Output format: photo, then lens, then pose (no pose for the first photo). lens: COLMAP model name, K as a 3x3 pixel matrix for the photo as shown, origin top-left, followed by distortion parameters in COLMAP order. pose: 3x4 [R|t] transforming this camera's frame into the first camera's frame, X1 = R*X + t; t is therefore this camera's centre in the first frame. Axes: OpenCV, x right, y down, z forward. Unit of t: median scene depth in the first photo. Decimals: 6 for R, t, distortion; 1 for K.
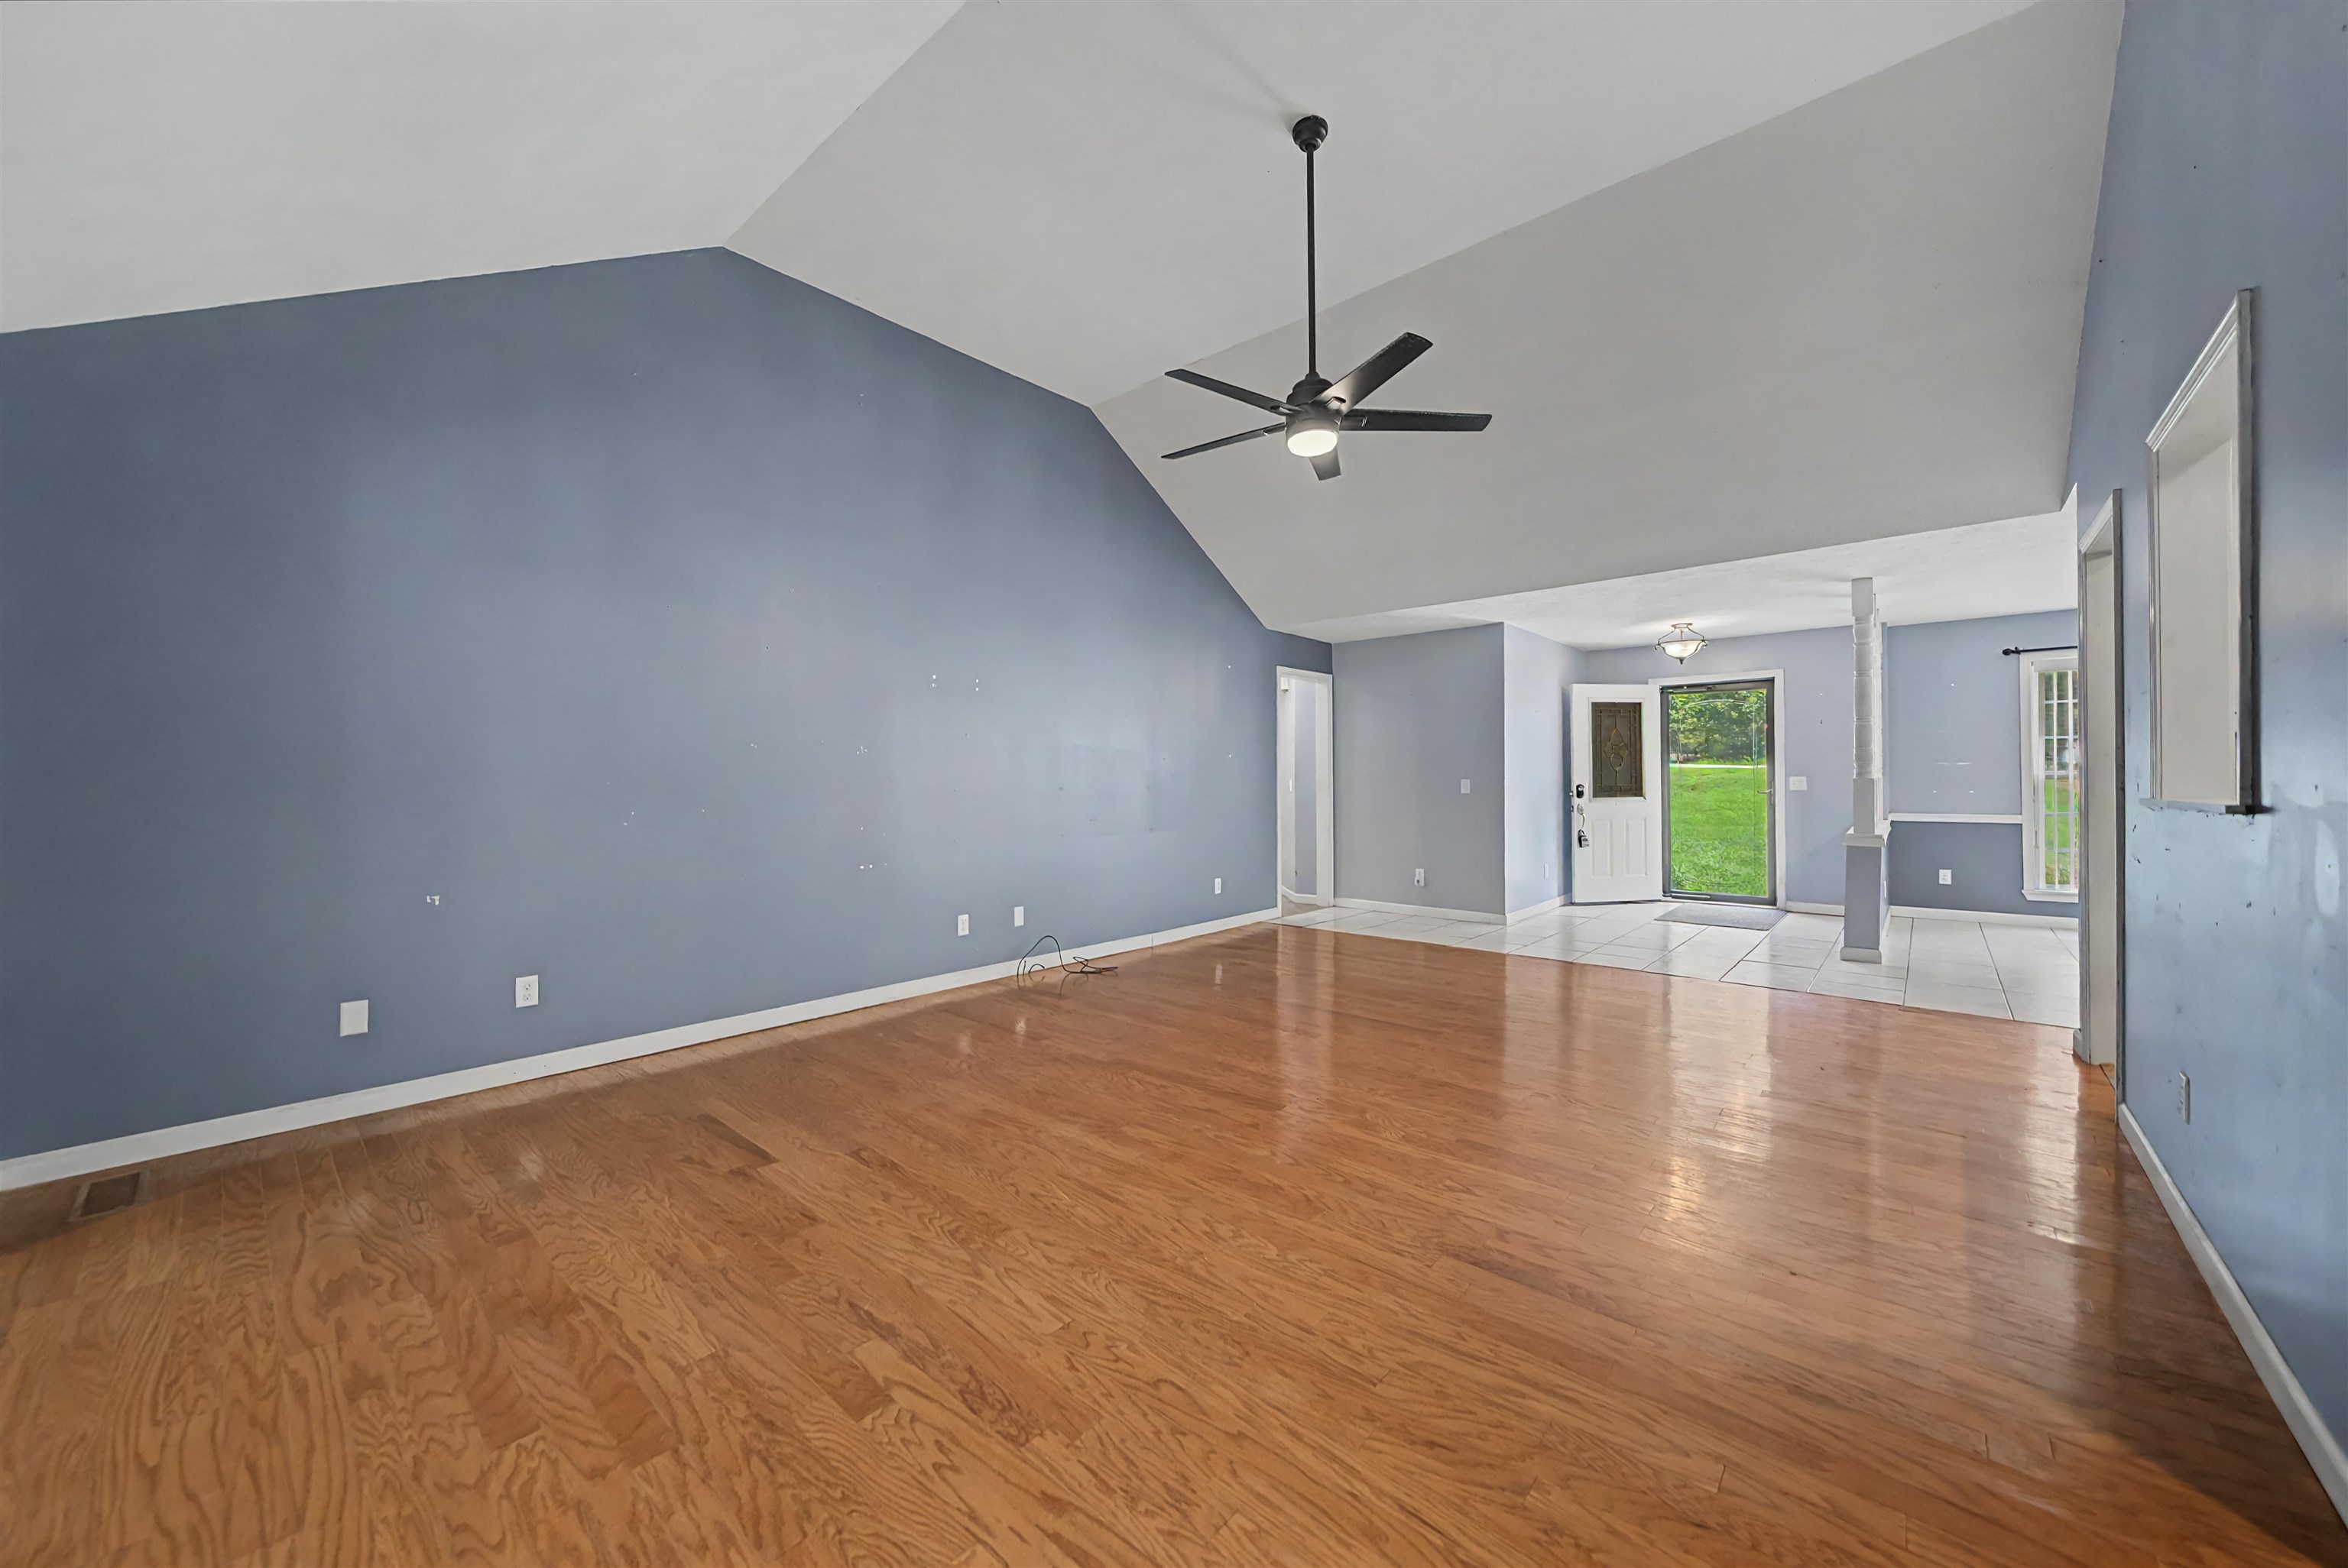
lens RADIAL K [[858.2, 0, 1177.3], [0, 858.2, 775.1], [0, 0, 1]] dist [0.000925, 0.000460]
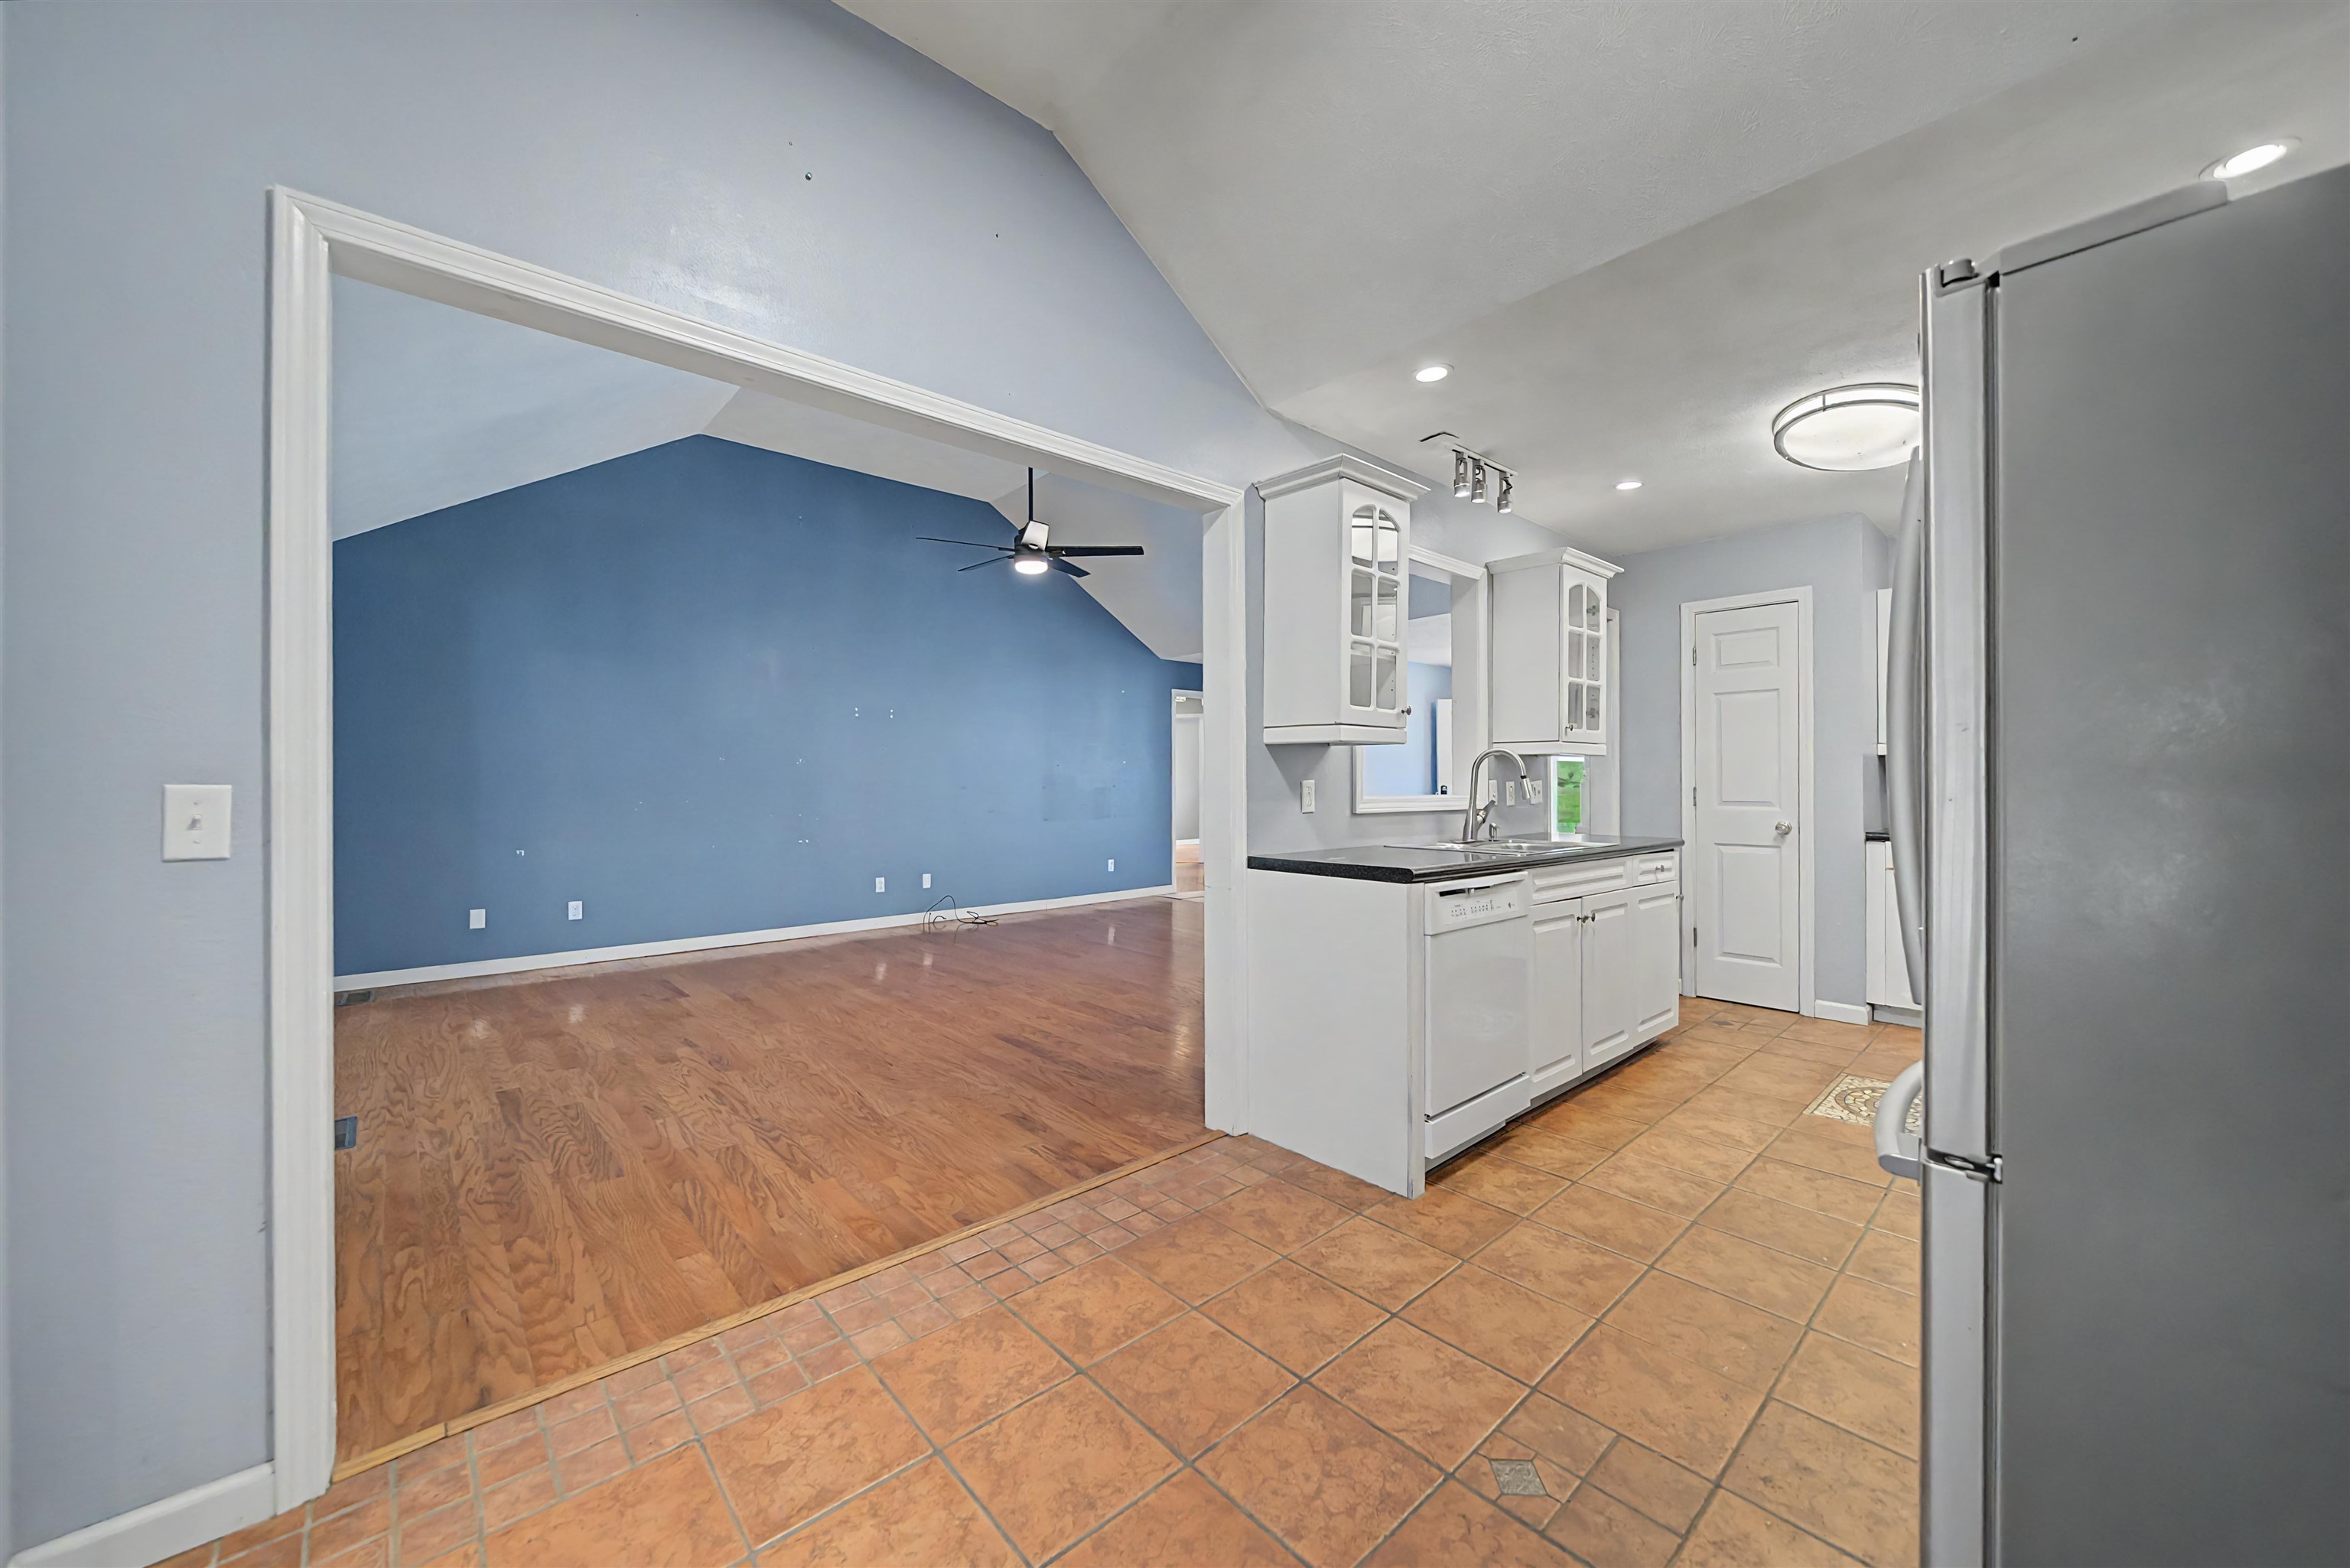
lens RADIAL K [[859.0, 0, 1164.8], [0, 859.0, 774.9], [0, 0, 1]] dist [0.000925, 0.000460]
pose [[0.993355, 0.001267, -0.115080, 0.562570], [-0.001364, 0.999999, -0.000768, -0.007153], [0.115079, 0.000919, 0.993356, -0.512611]]
